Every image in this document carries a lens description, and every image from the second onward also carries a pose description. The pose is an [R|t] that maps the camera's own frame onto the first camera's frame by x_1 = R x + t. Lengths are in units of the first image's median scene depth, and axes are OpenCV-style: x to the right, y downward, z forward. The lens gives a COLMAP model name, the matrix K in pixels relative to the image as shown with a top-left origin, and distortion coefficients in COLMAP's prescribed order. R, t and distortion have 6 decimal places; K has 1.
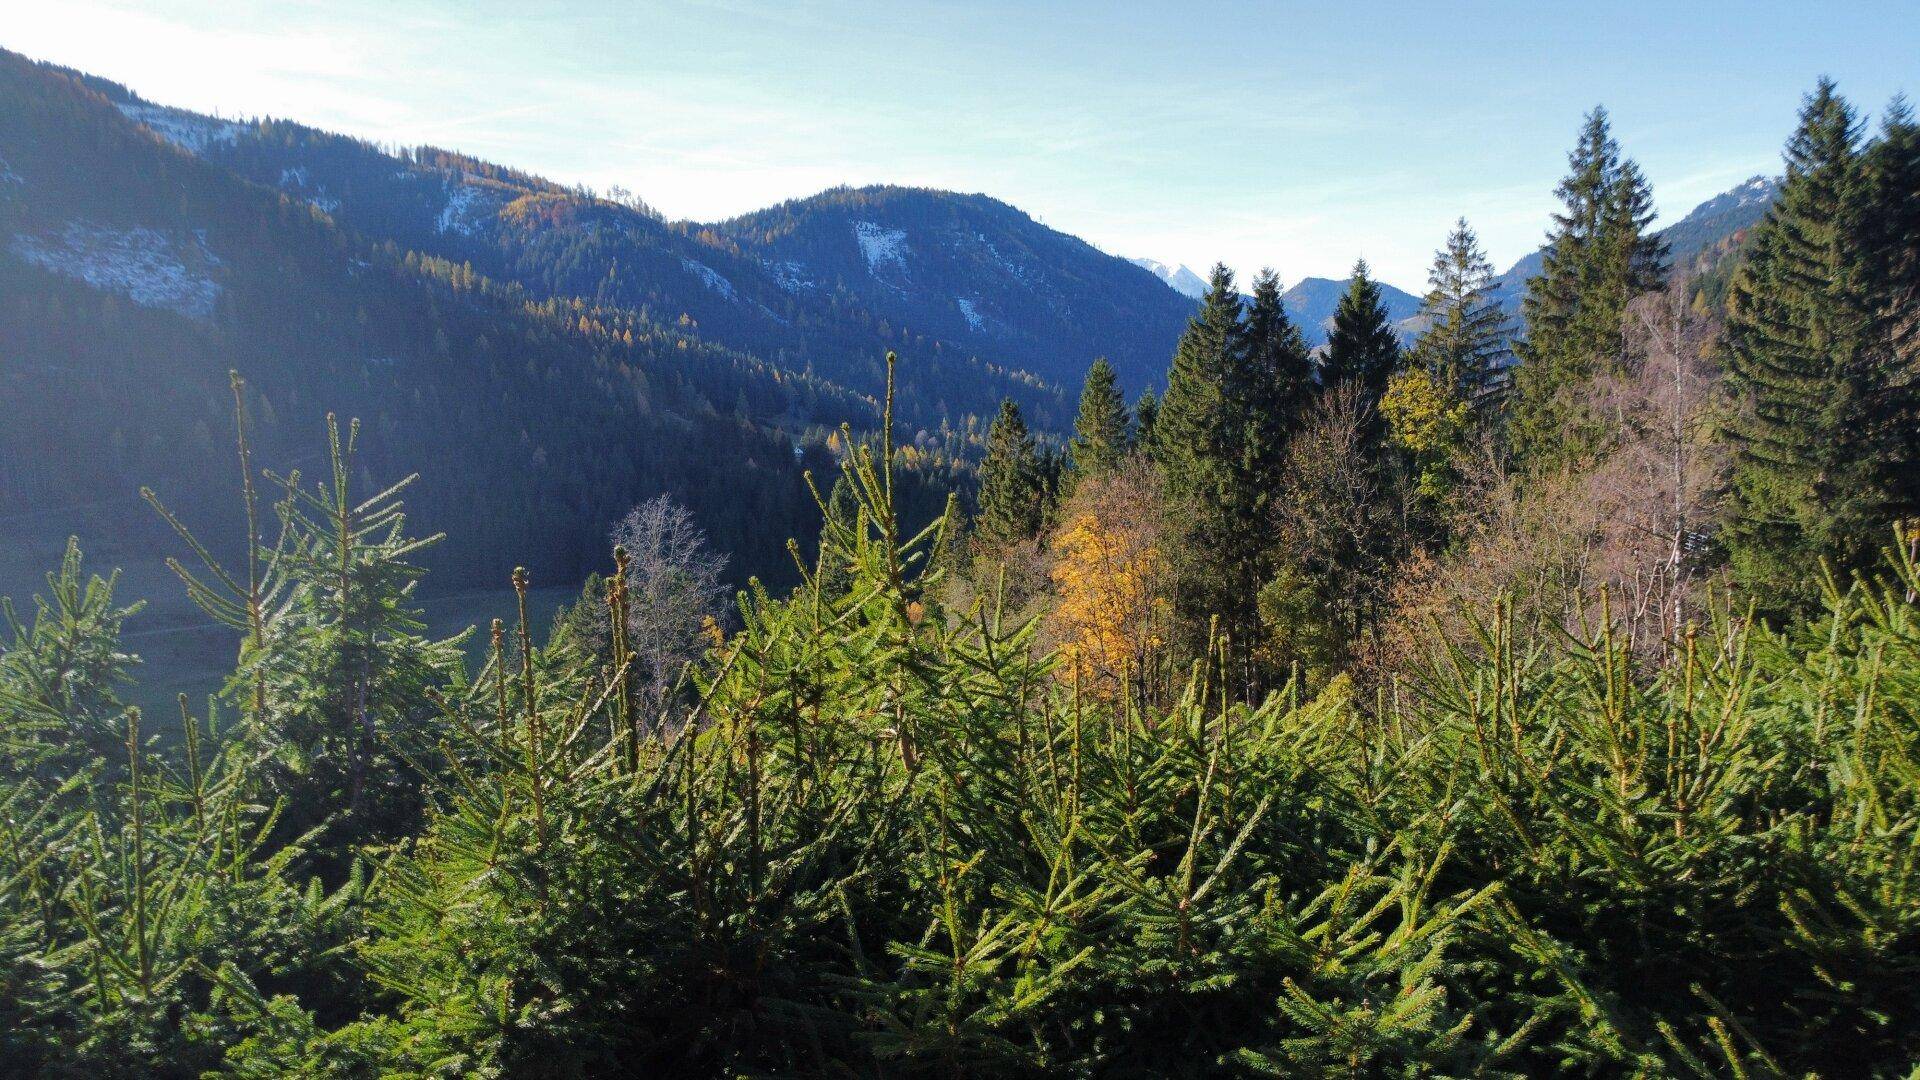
lens RADIAL K [[1374.9, 0, 960.0], [0, 1374.9, 540.0], [0, 0, 1]] dist [-0.012749, -0.031801]
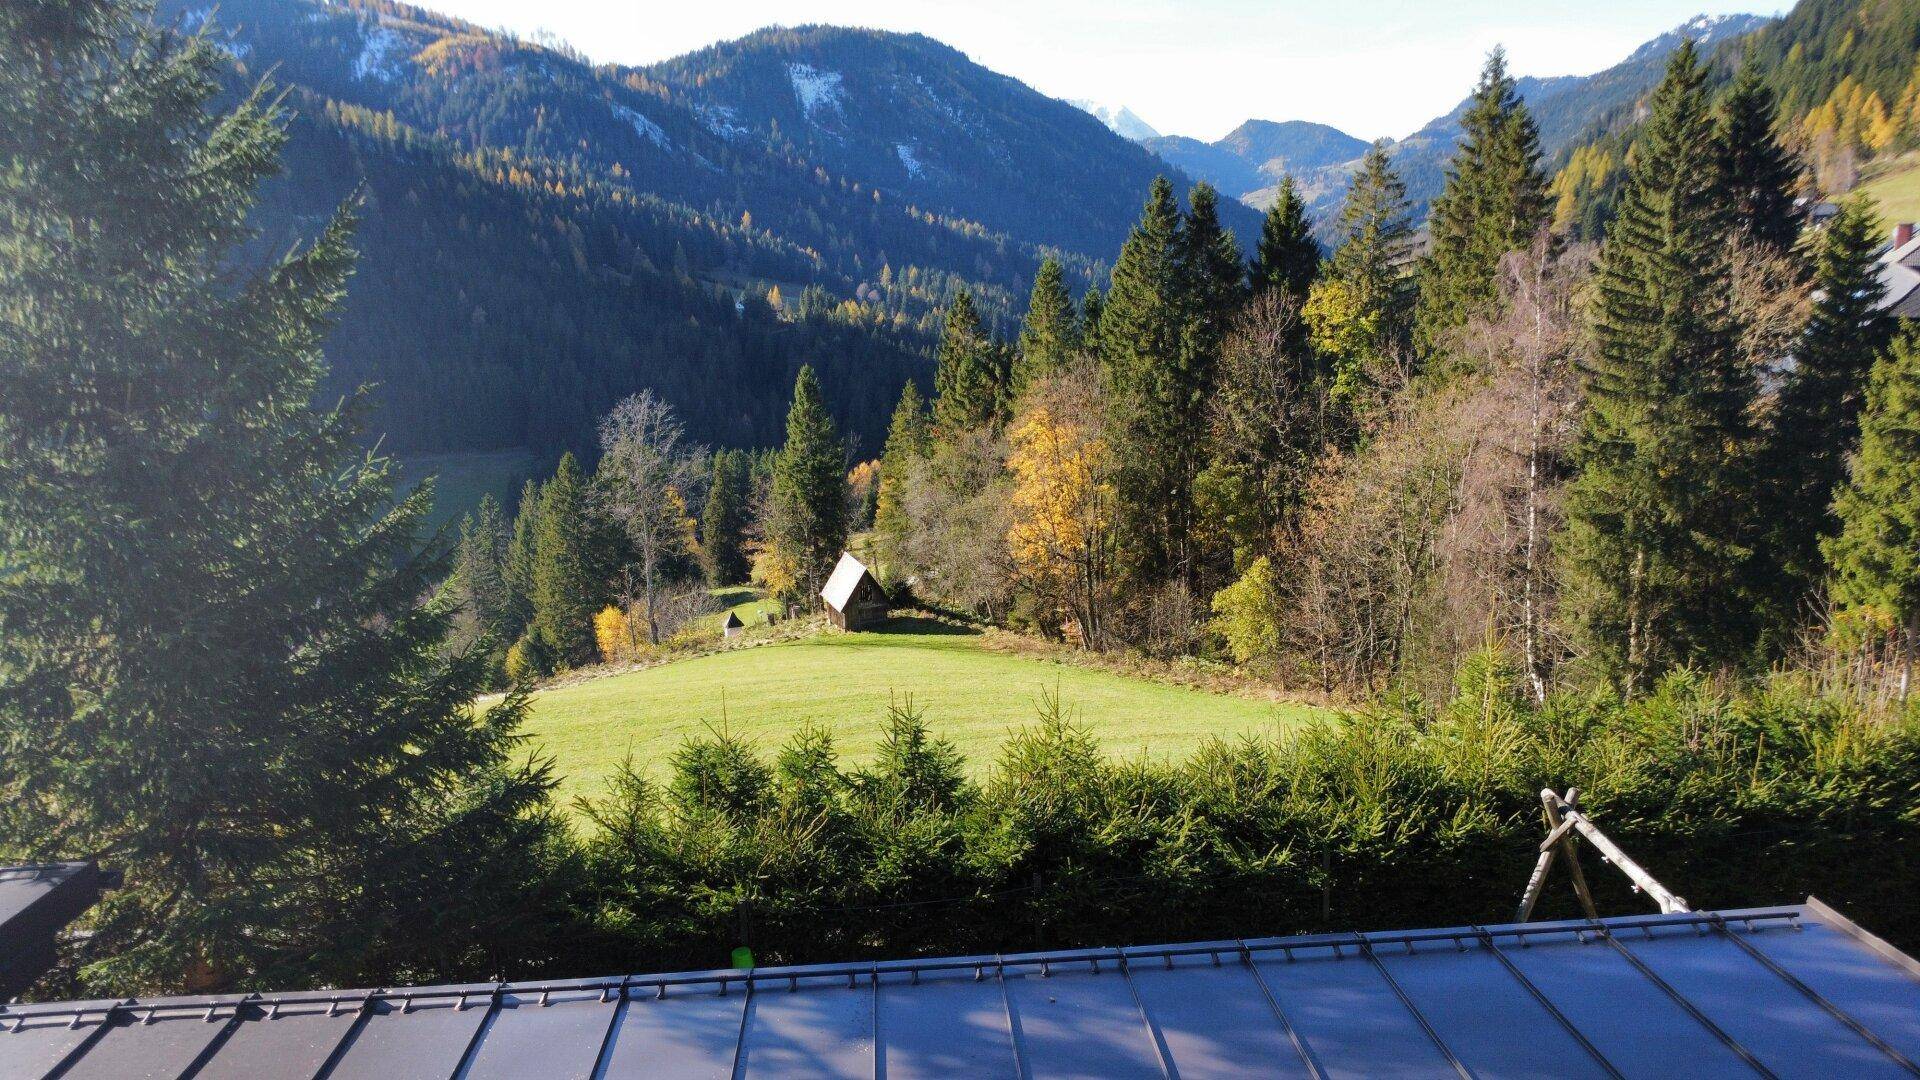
lens RADIAL K [[1386.1, 0, 956.8], [0, 1386.1, 535.3], [0, 0, 1]] dist [-0.025811, 0.004418]
pose [[0.999068, -0.015150, 0.040425, -0.020002], [0.010707, 0.994099, 0.107949, -0.038776], [-0.041822, -0.107416, 0.993334, -0.112055]]
